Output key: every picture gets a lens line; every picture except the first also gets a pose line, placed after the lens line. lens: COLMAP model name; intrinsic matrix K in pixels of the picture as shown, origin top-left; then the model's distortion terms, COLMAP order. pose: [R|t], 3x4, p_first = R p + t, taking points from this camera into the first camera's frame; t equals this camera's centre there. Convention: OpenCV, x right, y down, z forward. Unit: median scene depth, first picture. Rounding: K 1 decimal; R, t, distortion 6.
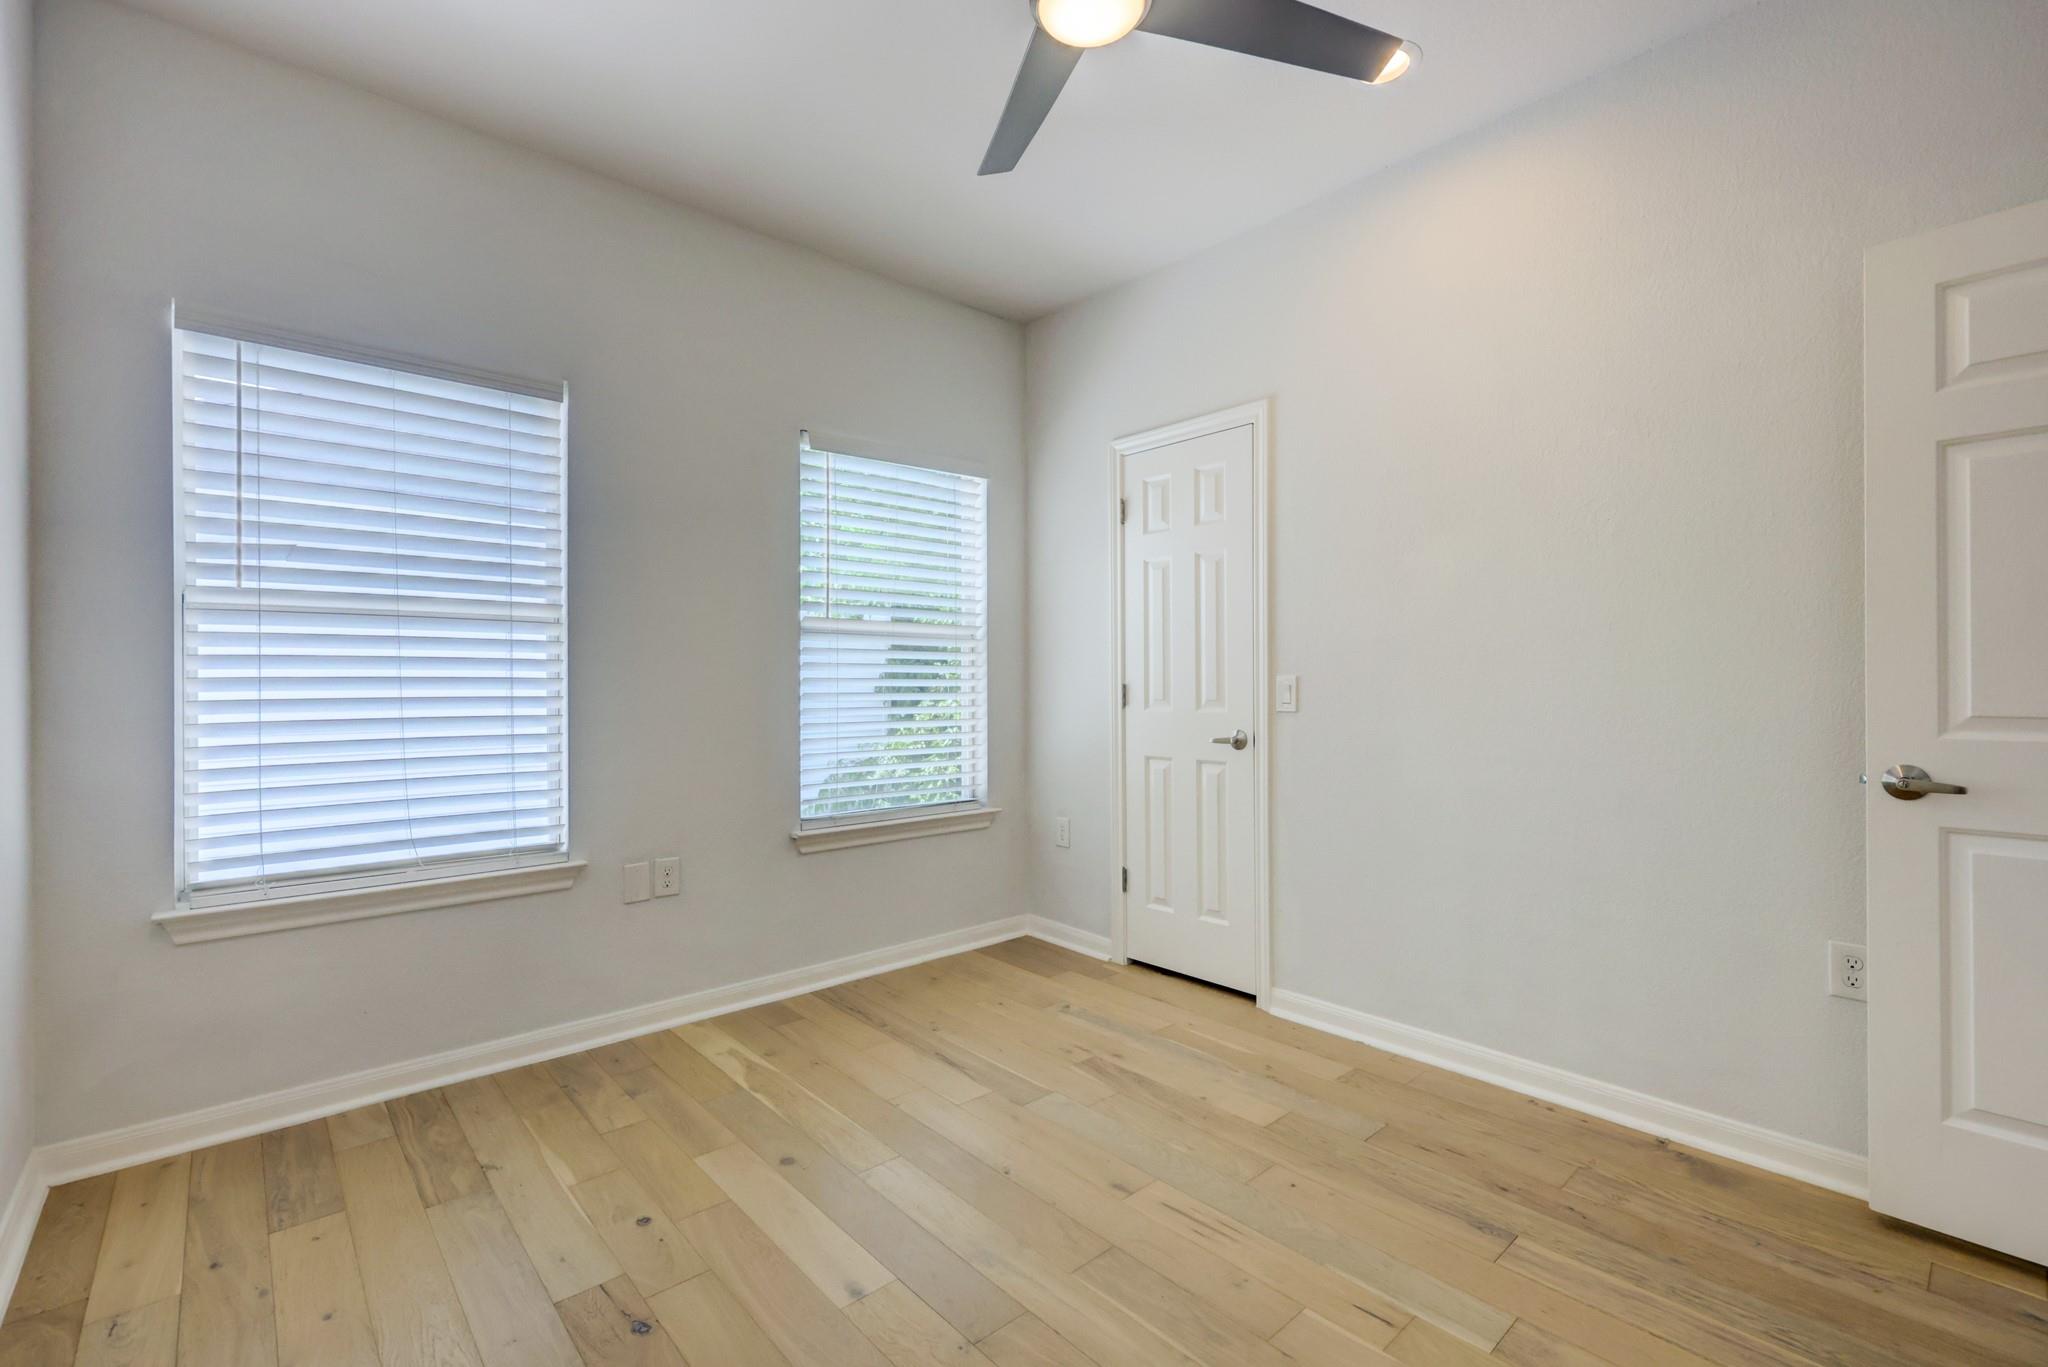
lens RADIAL K [[888.4, 0, 1025.4], [0, 888.4, 679.8], [0, 0, 1]] dist [-0.004719, -0.000213]
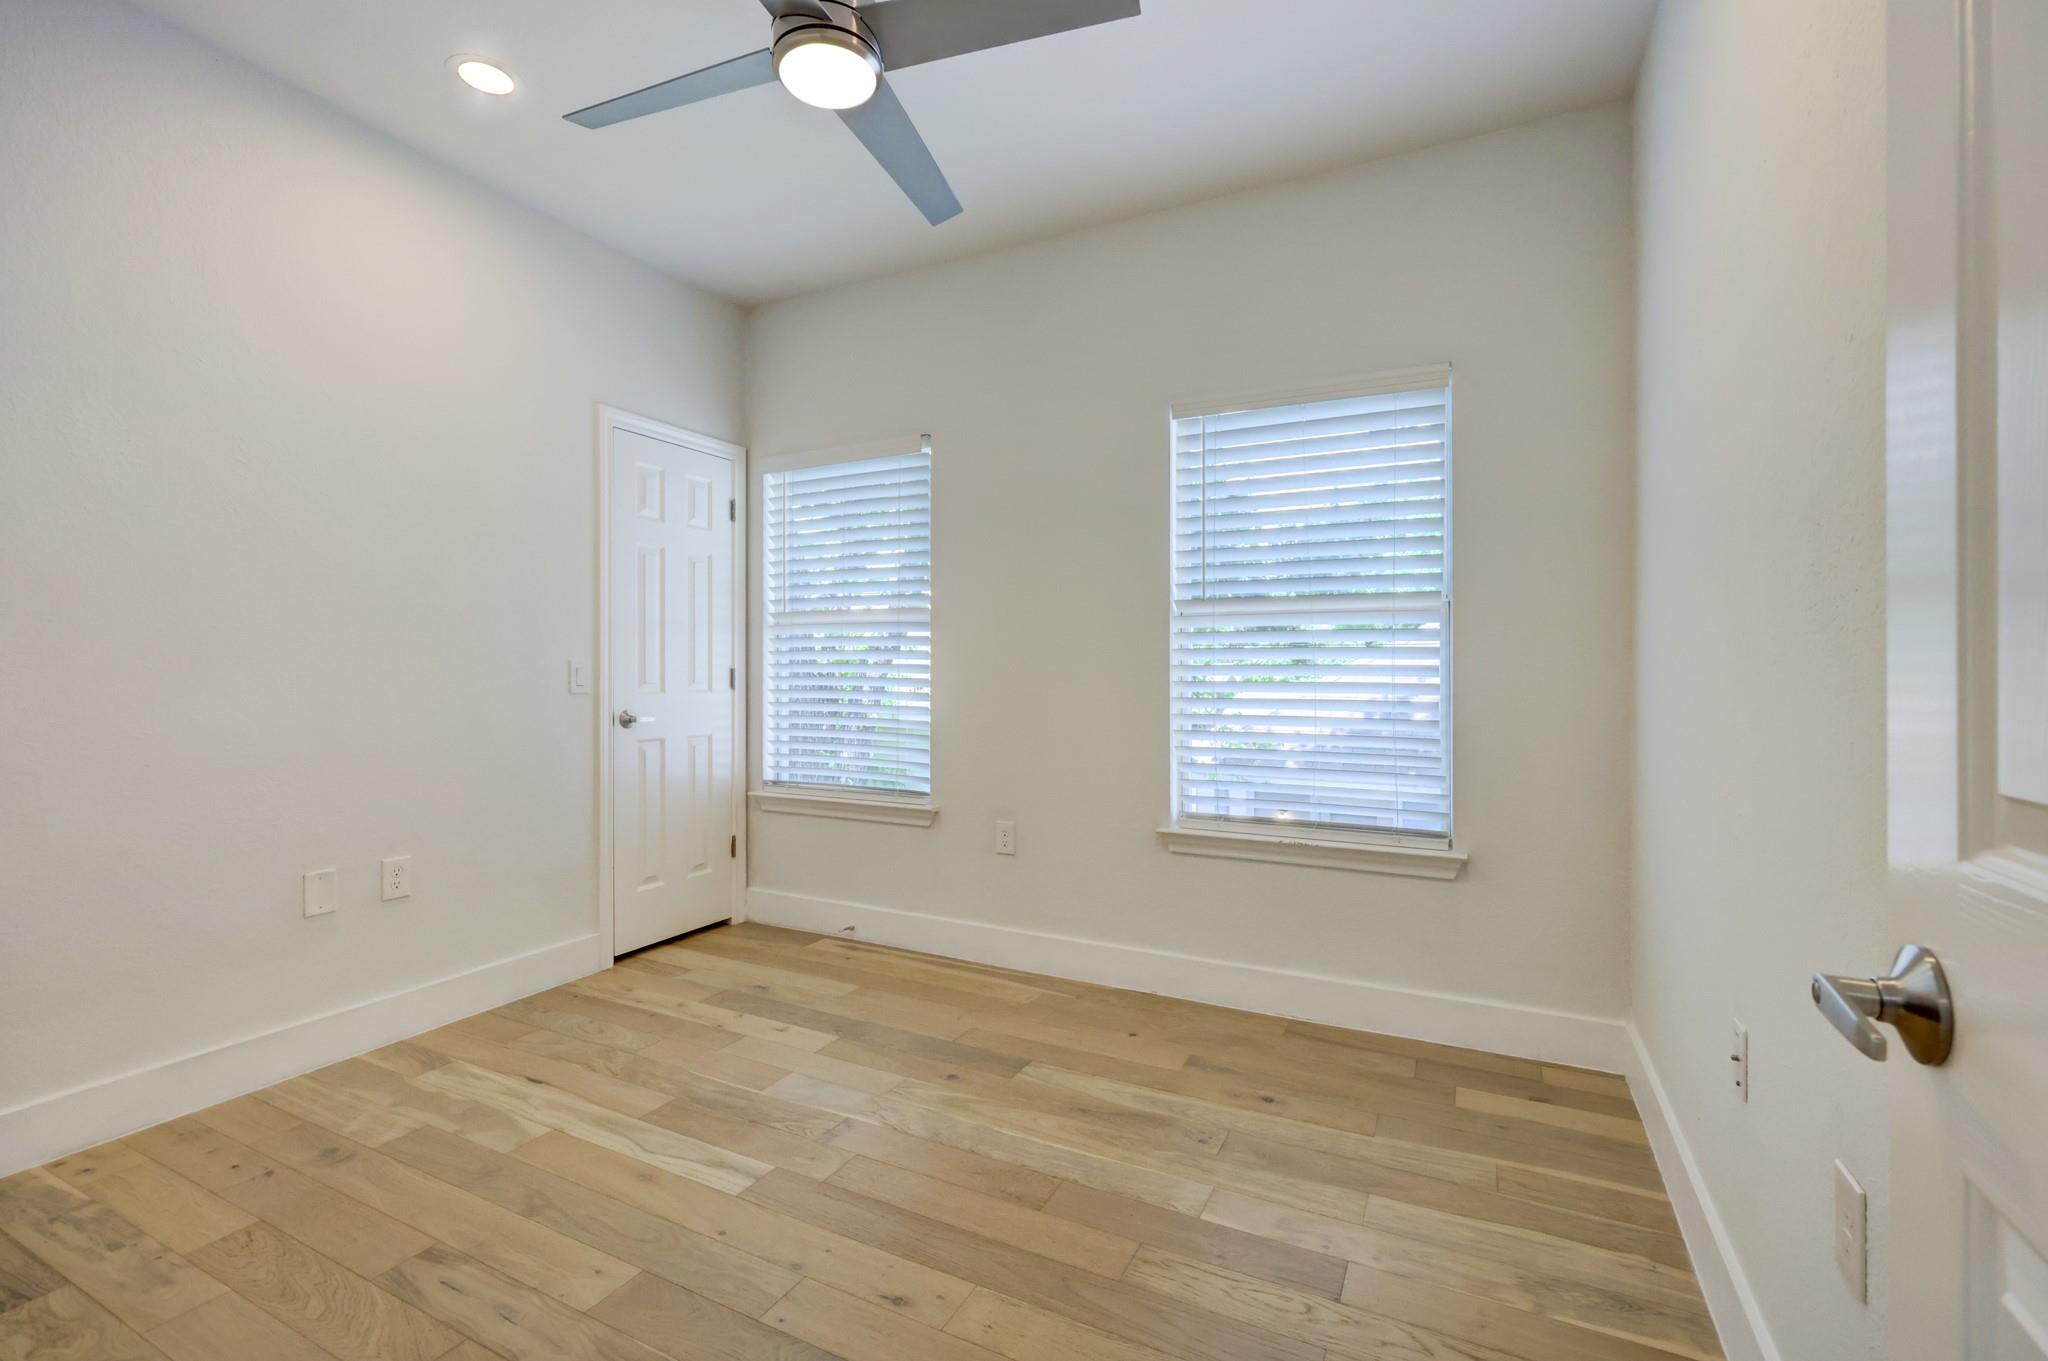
lens RADIAL K [[888.4, 0, 1028.7], [0, 888.4, 671.5], [0, 0, 1]] dist [-0.004719, -0.000213]
pose [[0.370184, 0.008282, -0.928922, 0.289270], [-0.005058, 0.999963, 0.006900, -0.000883], [0.928945, 0.002145, 0.370212, 0.253258]]
